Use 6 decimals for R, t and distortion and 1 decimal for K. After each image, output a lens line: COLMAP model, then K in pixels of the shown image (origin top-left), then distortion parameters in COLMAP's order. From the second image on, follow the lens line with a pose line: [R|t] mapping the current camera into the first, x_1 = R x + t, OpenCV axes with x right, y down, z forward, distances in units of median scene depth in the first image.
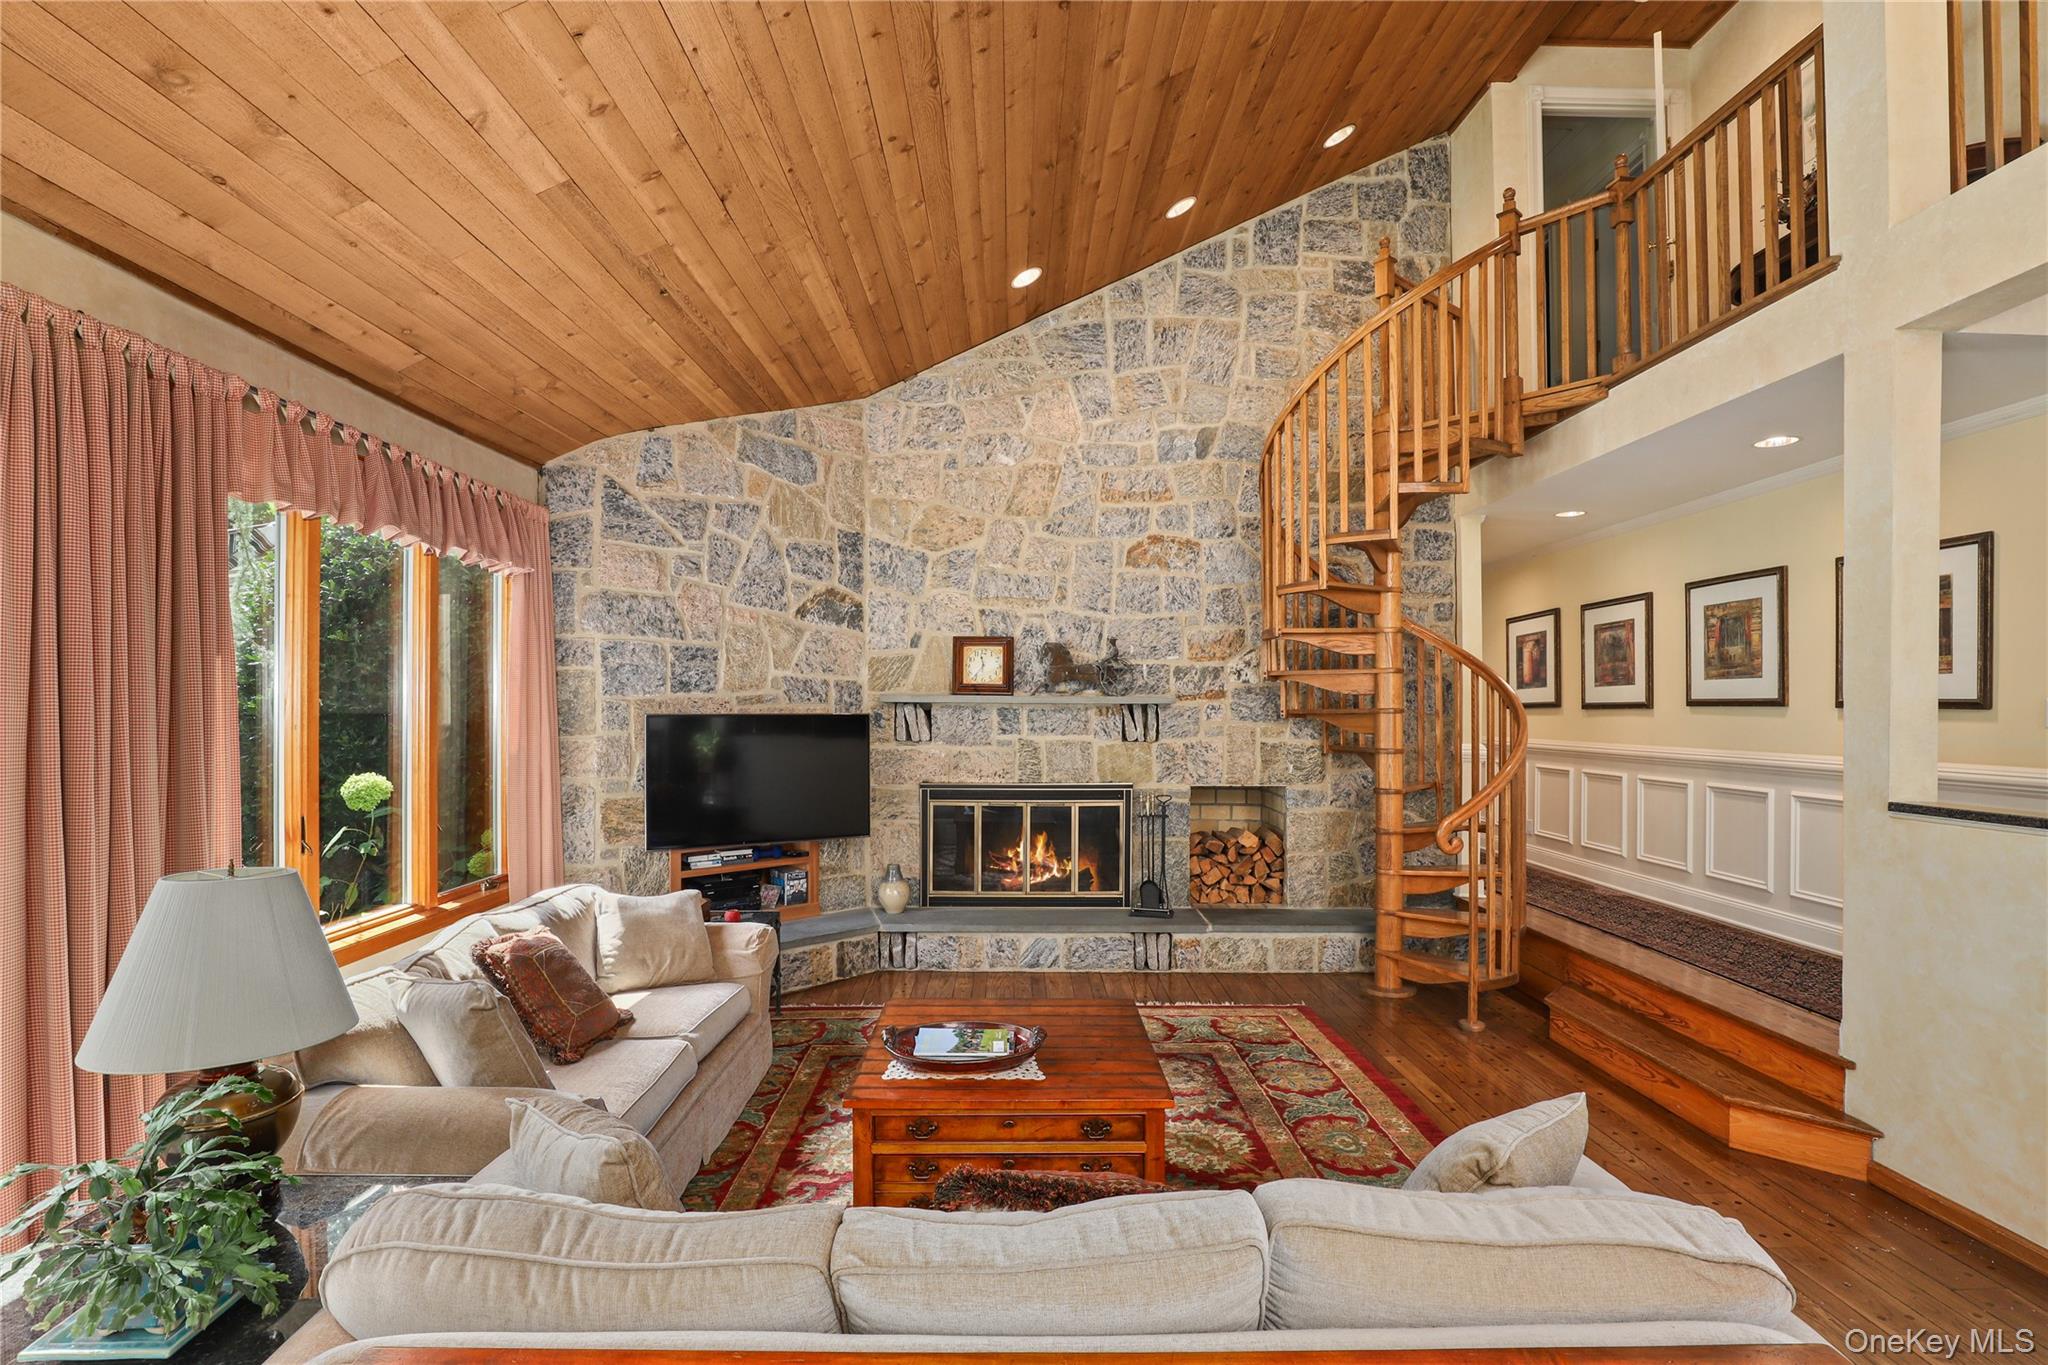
lens RADIAL K [[938.4, 0, 1014.6], [0, 938.4, 702.1], [0, 0, 1]] dist [-0.038865, 0.006459]
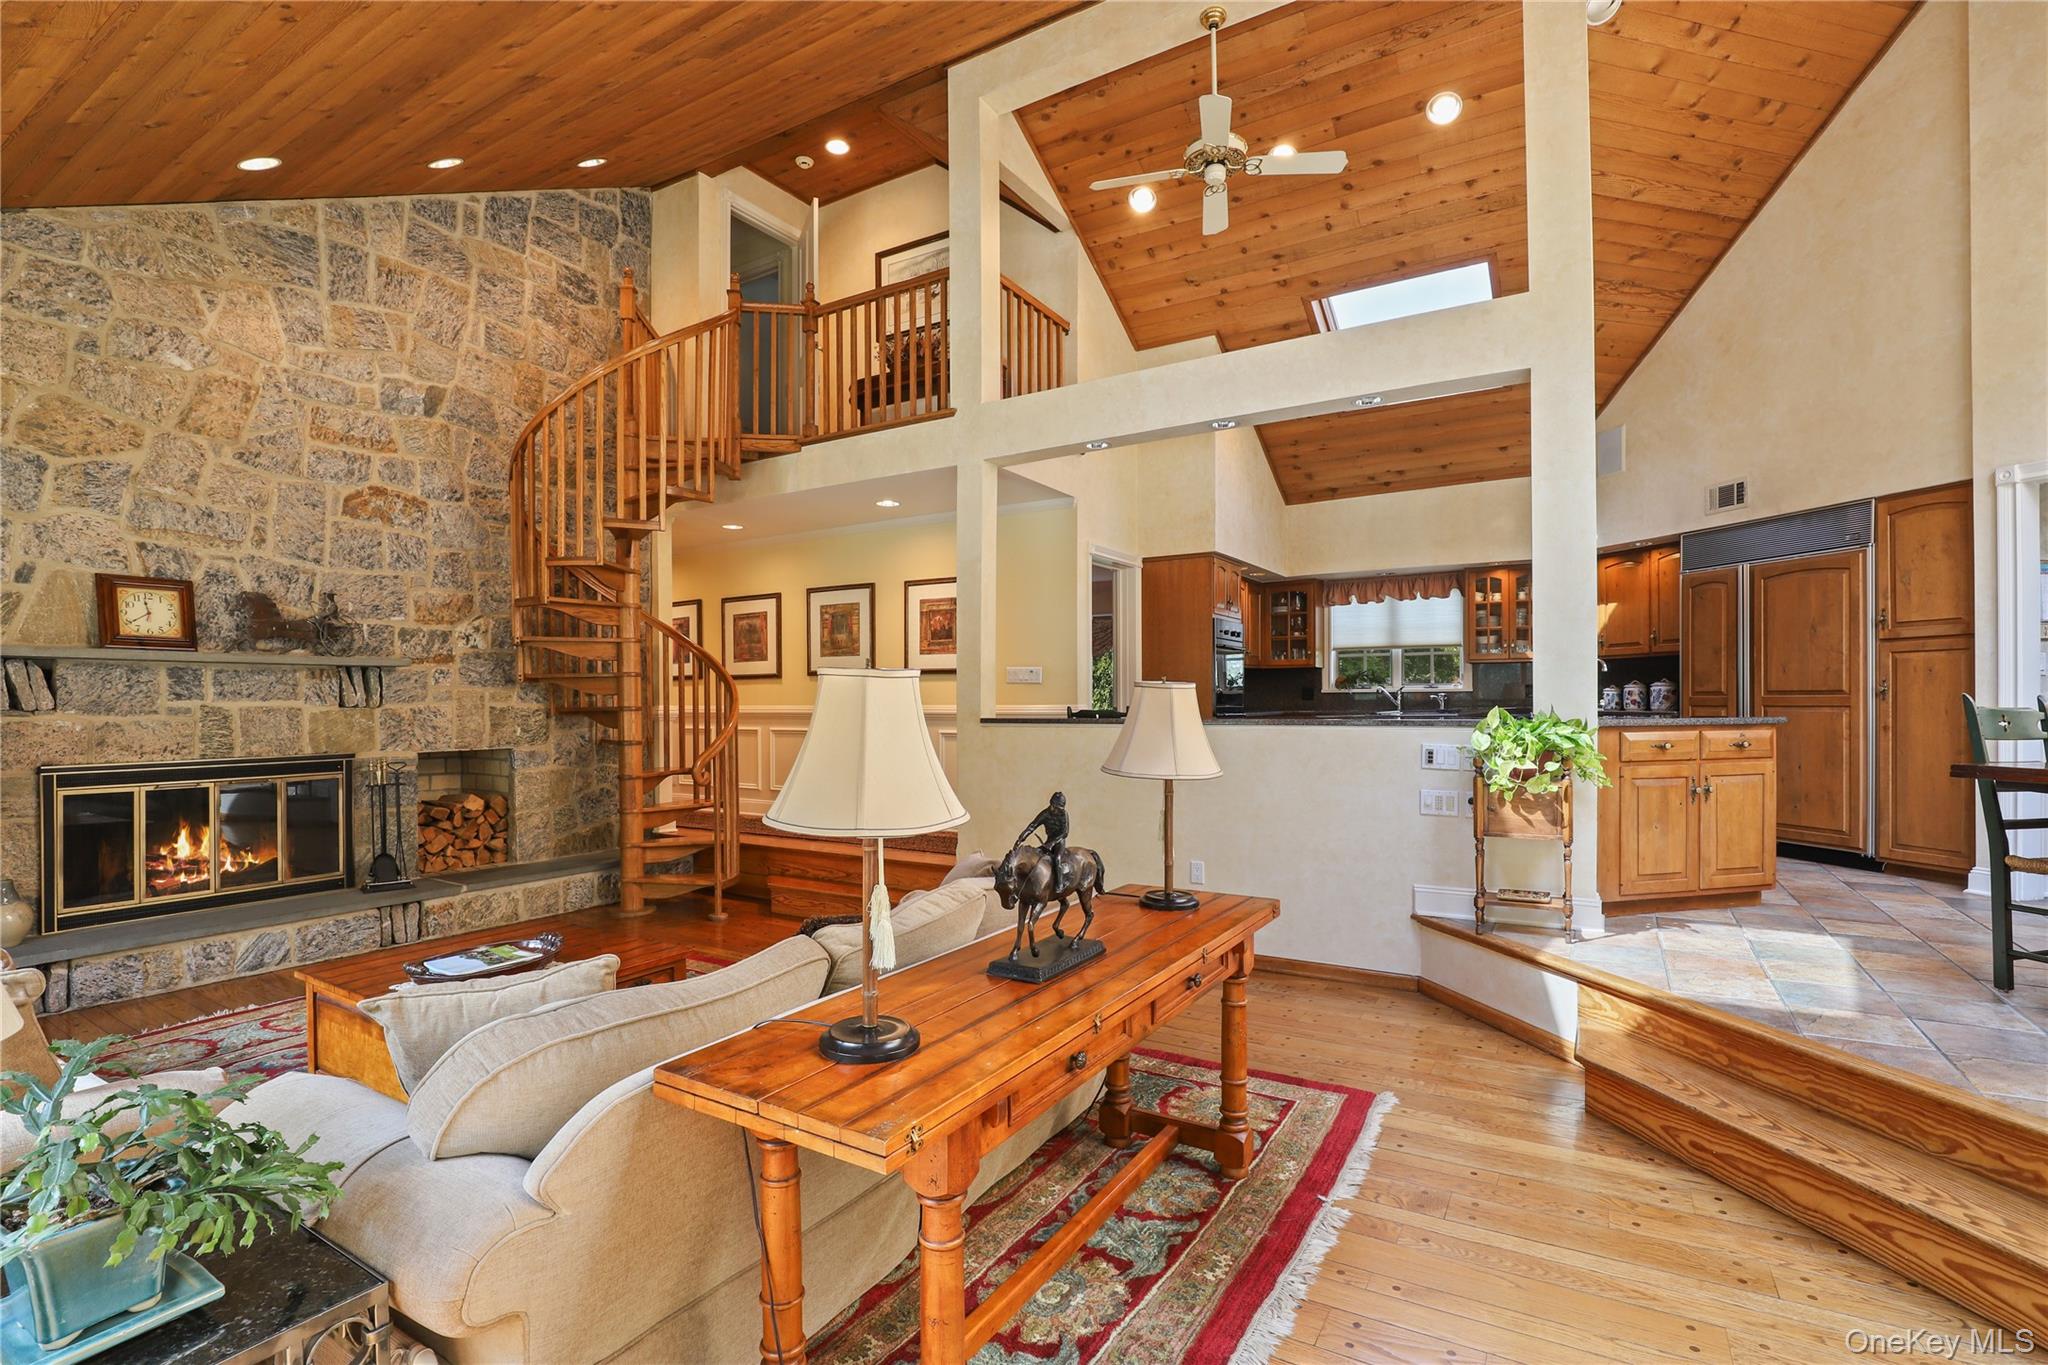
lens RADIAL K [[938.4, 0, 1014.6], [0, 938.4, 702.1], [0, 0, 1]] dist [-0.038865, 0.006459]
pose [[0.533153, -0.008049, 0.845981, -0.291227], [0.001169, 0.999961, 0.008777, 0.029826], [-0.846018, -0.003690, 0.533141, -0.031249]]
